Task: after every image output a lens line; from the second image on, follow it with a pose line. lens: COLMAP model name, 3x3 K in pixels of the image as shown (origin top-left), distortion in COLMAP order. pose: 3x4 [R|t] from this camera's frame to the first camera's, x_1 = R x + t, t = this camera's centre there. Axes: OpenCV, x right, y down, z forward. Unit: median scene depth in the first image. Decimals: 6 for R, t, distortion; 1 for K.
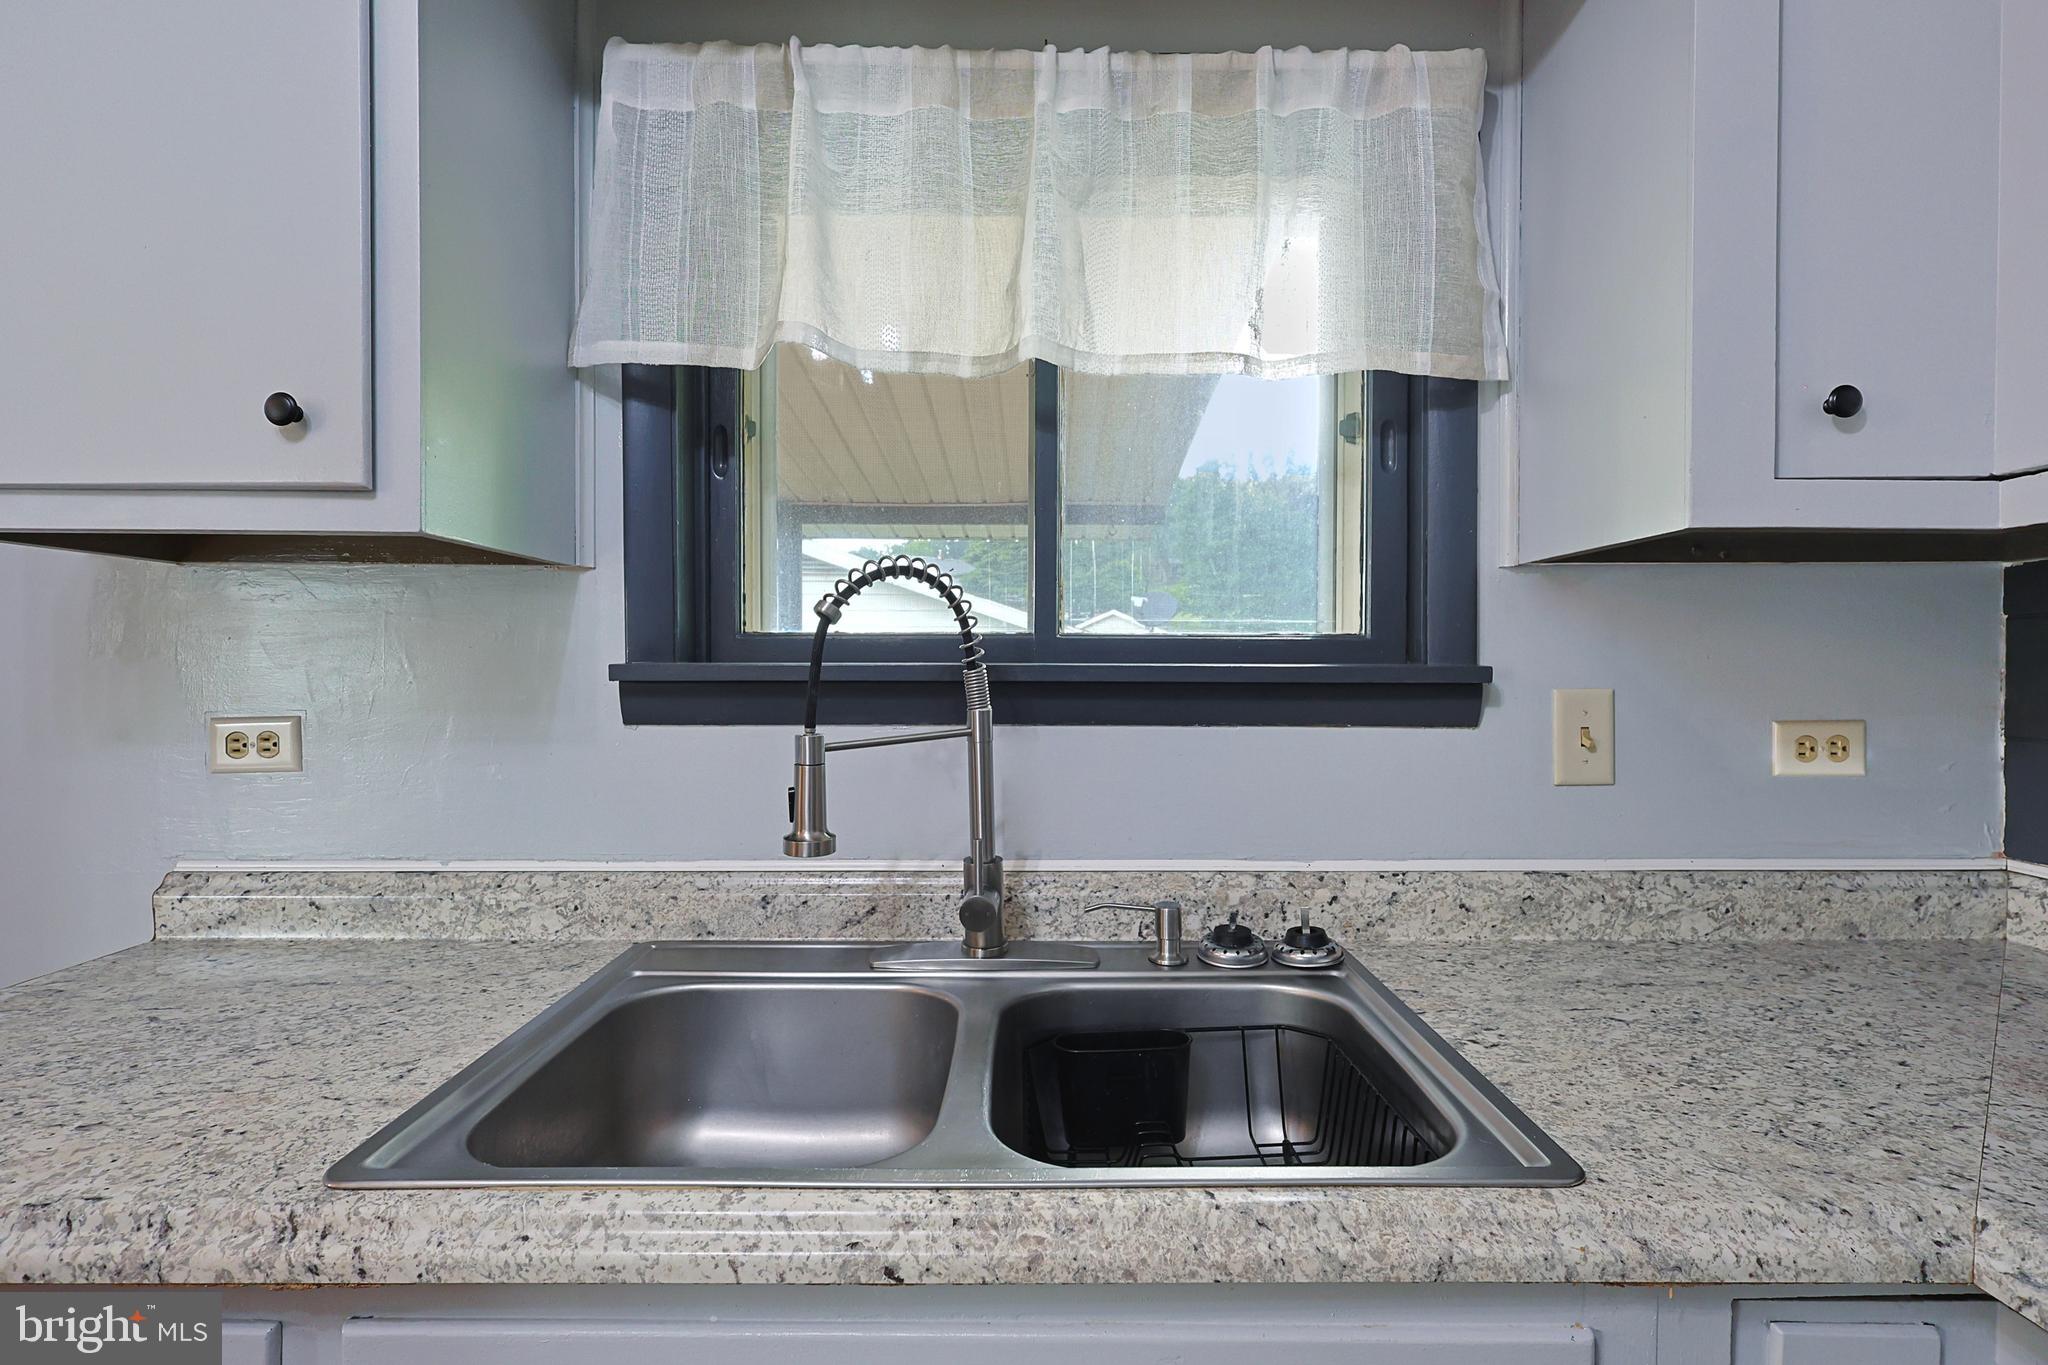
lens RADIAL K [[1014.4, 0, 1012.4], [0, 1014.4, 681.8], [0, 0, 1]] dist [0.001065, 0.000590]
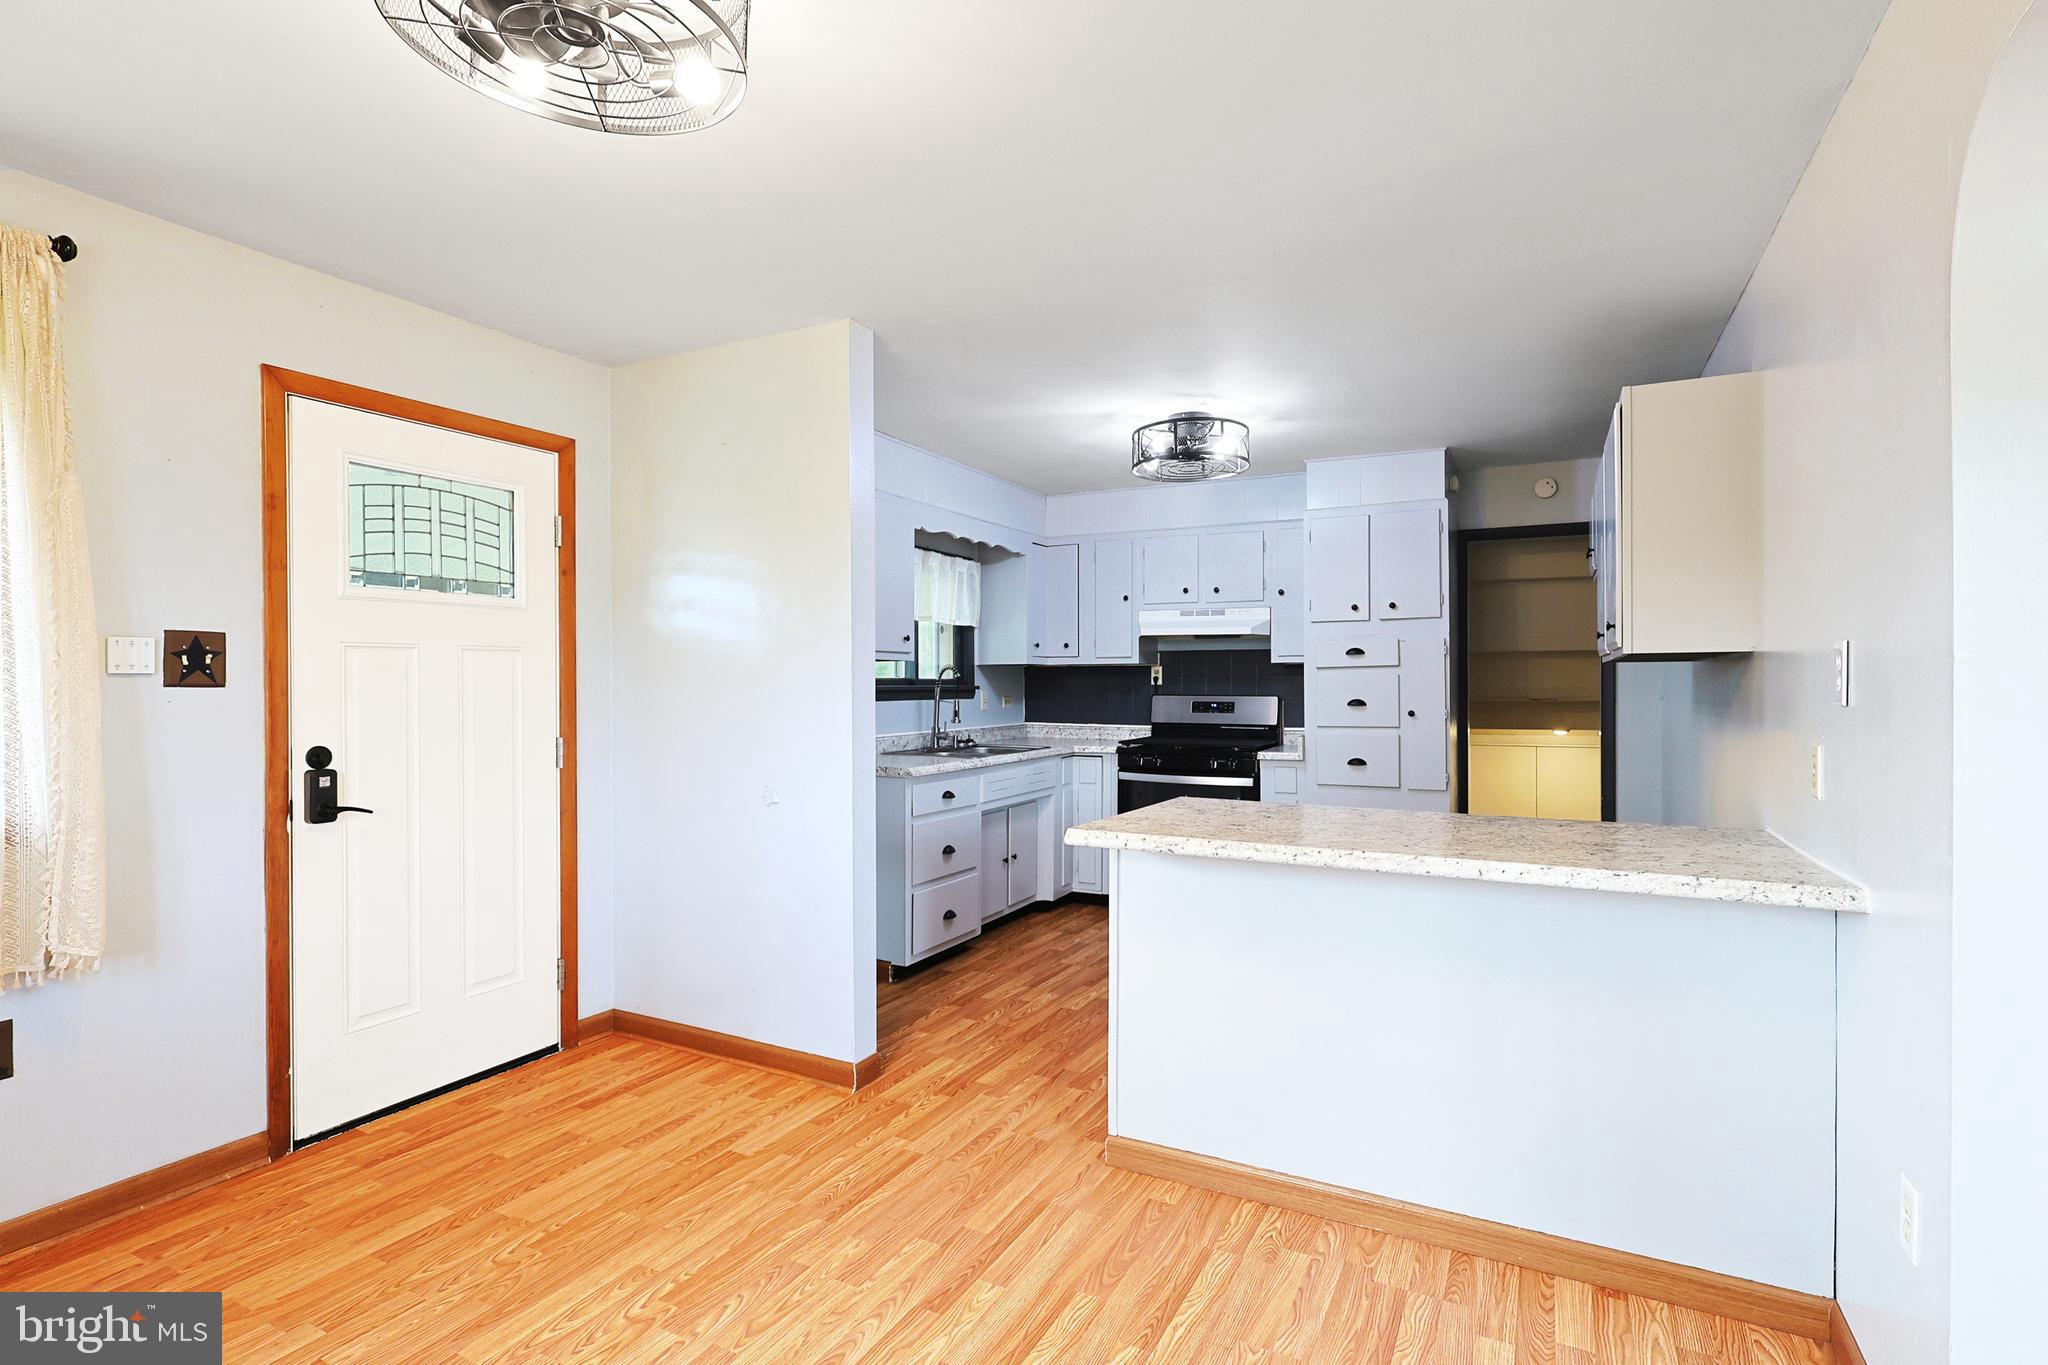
lens RADIAL K [[998.9, 0, 1024.0], [0, 998.9, 682.5], [0, 0, 1]] dist [-0.001047, 0.000018]
pose [[0.456295, -0.002801, 0.889824, -3.694991], [0.014468, 0.999886, -0.004272, -0.007387], [-0.889711, 0.014823, 0.456283, -1.387098]]
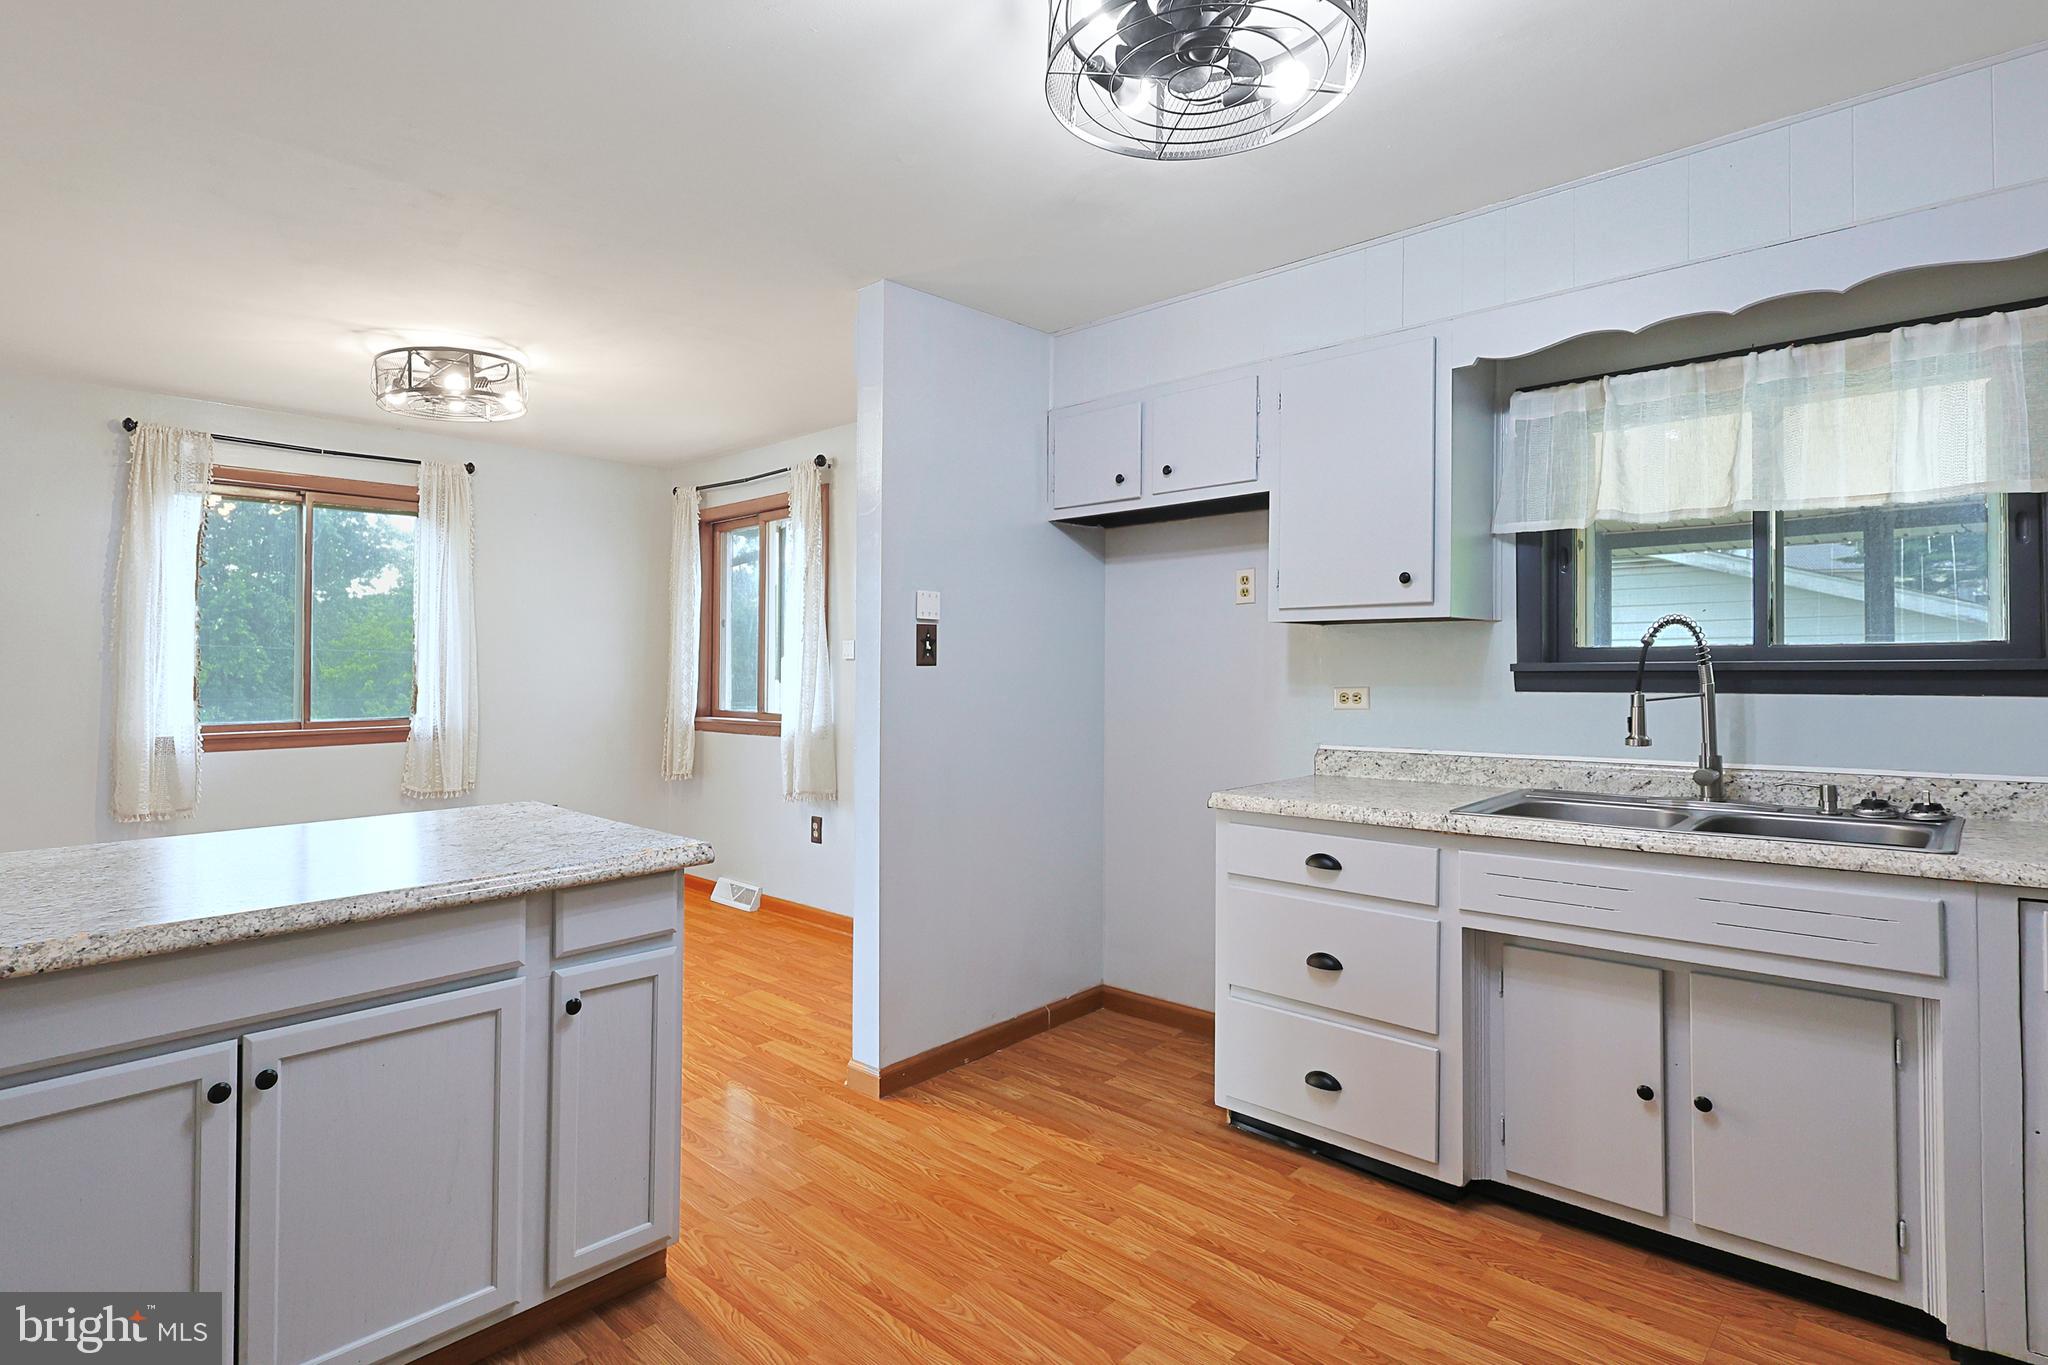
lens RADIAL K [[1019.4, 0, 971.5], [0, 1019.4, 676.4], [0, 0, 1]] dist [0.002611, 0.001457]
pose [[0.720507, -0.002478, -0.693443, 0.303981], [-0.002284, 0.999980, -0.005947, 0.026880], [0.693444, 0.005869, 0.720487, -1.428596]]
